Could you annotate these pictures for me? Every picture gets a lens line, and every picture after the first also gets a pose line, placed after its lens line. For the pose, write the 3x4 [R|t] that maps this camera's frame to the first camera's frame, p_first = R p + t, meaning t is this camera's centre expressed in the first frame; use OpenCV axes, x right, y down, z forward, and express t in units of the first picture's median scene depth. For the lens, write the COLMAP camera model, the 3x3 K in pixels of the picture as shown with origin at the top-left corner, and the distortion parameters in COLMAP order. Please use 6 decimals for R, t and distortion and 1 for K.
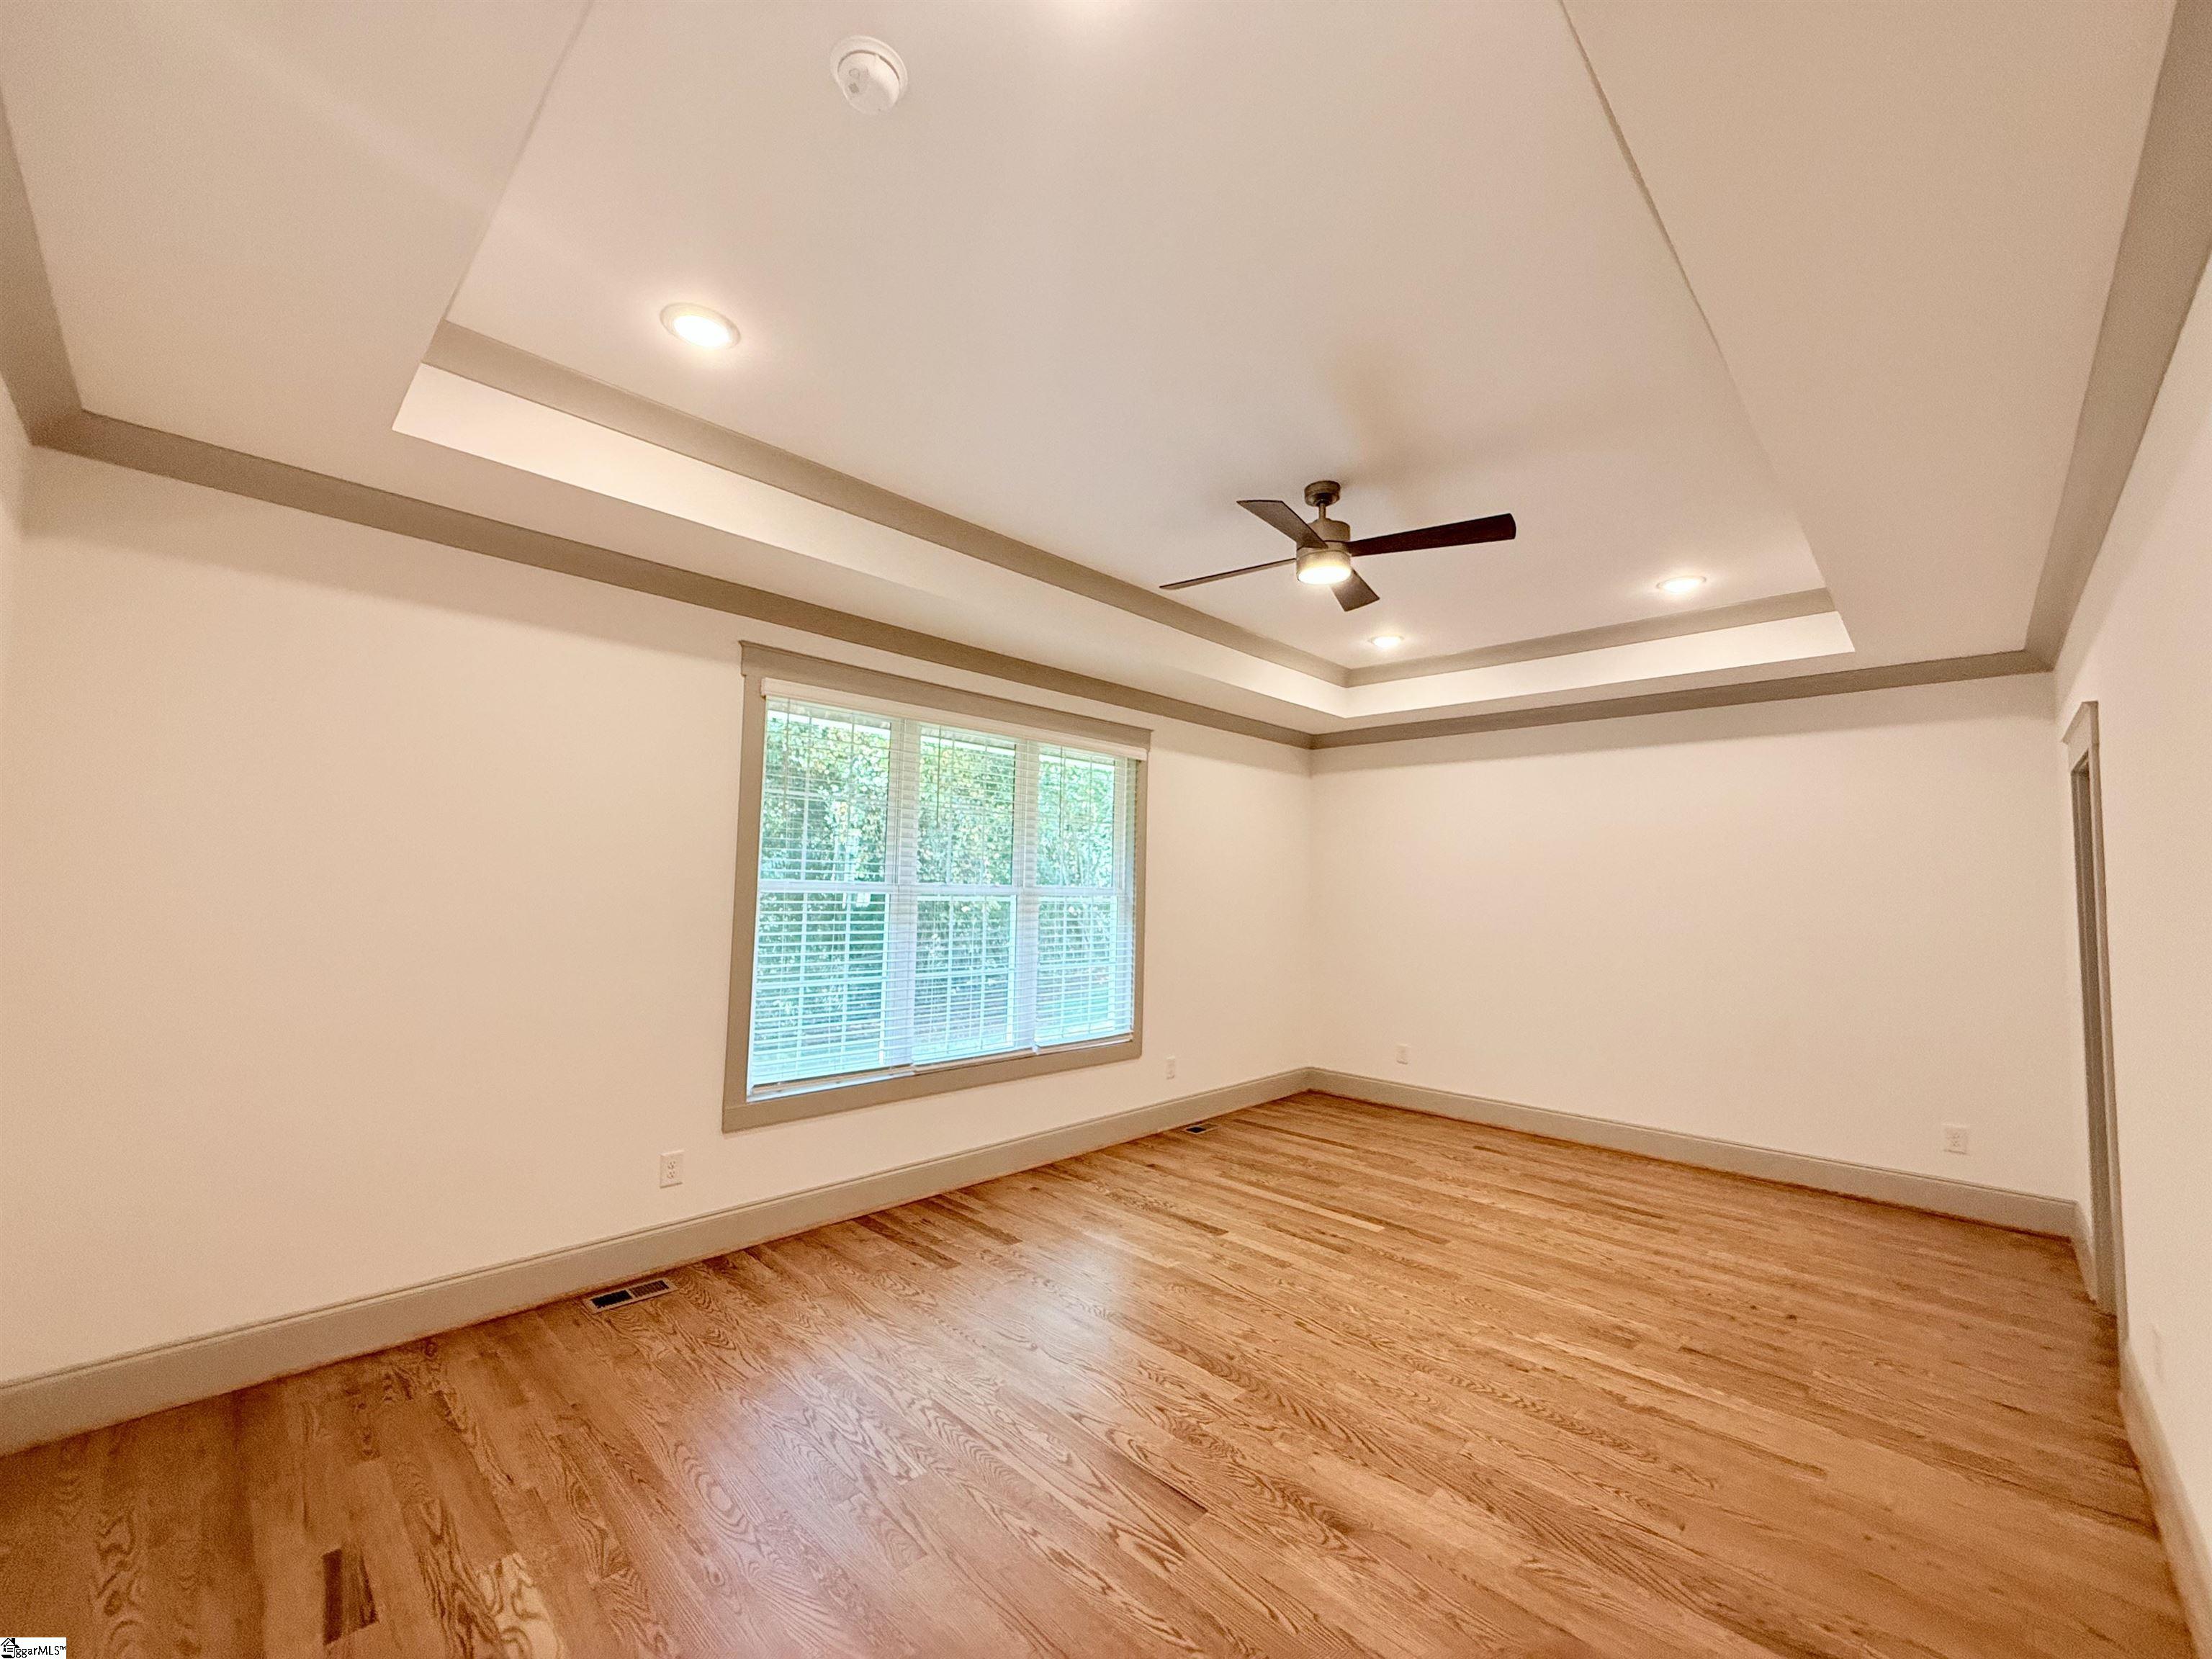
lens RADIAL K [[883.2, 0, 1099.2], [0, 883.2, 832.1], [0, 0, 1]] dist [-0.000916, 0.000354]
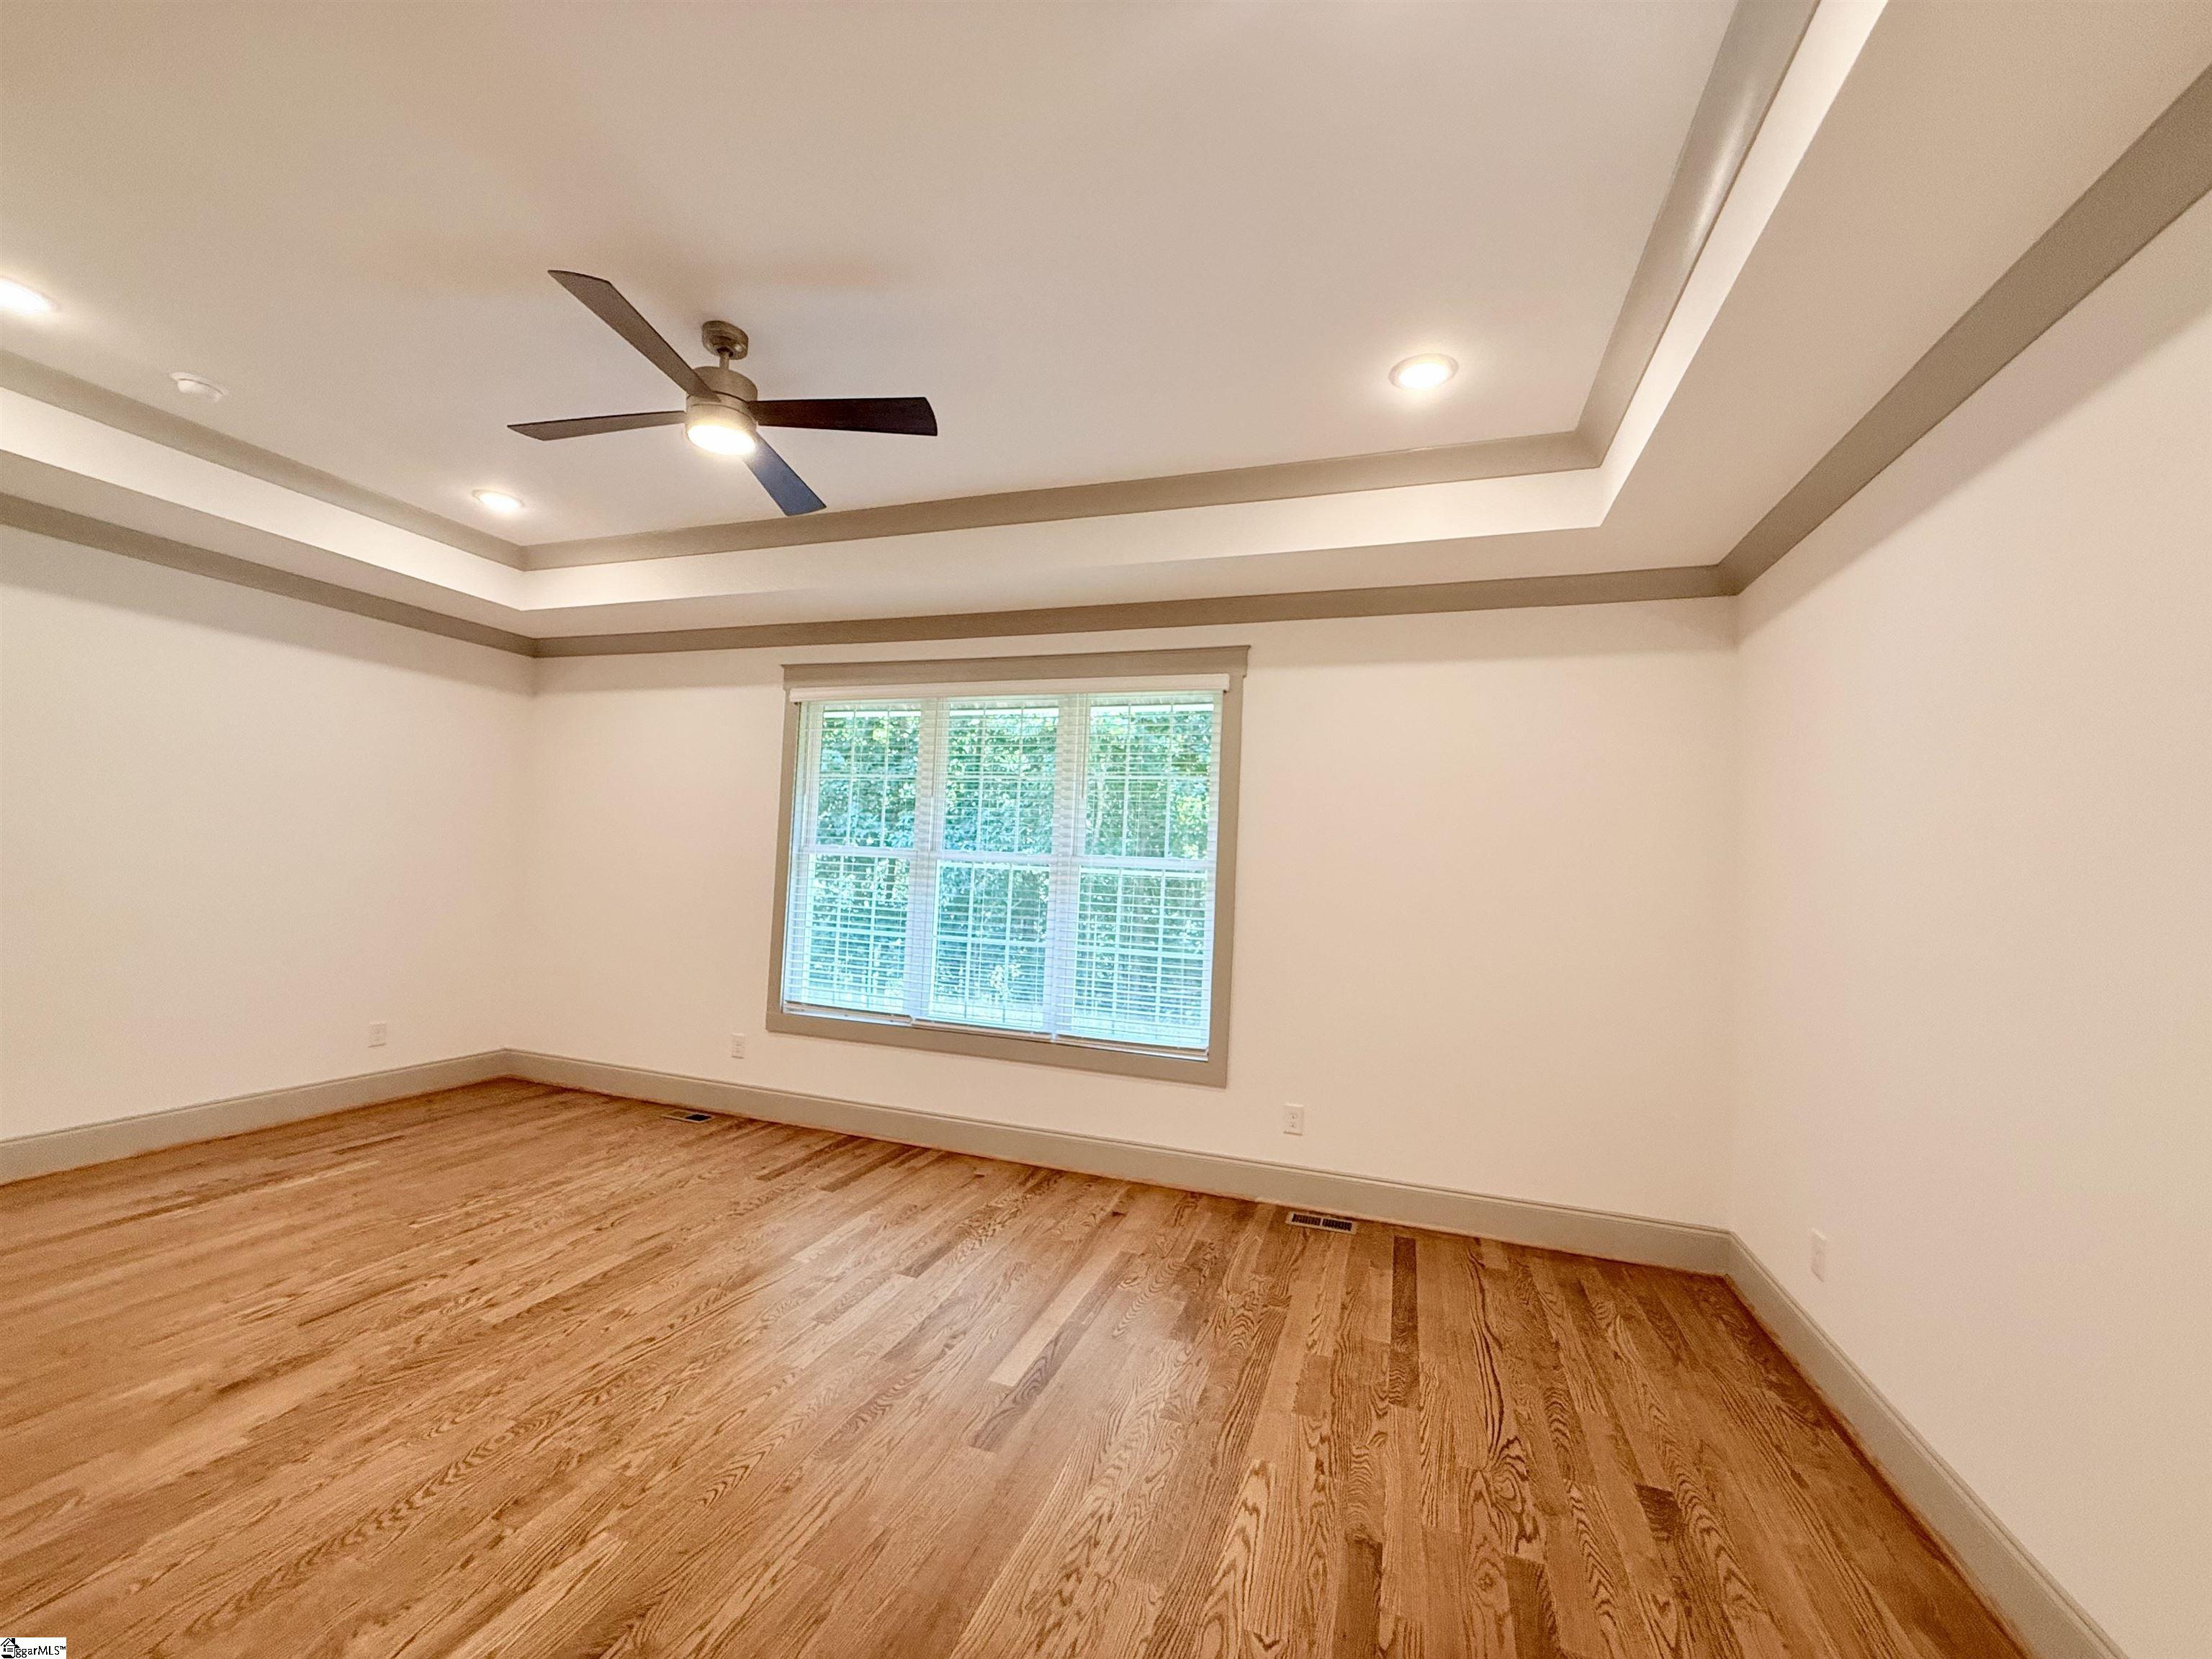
lens RADIAL K [[883.2, 0, 1101.0], [0, 883.2, 830.0], [0, 0, 1]] dist [-0.000916, 0.000354]
pose [[0.429169, -0.042163, -0.902240, 0.905180], [0.021977, 0.999102, -0.036236, 0.083648], [0.902957, -0.004277, 0.429710, 0.779981]]
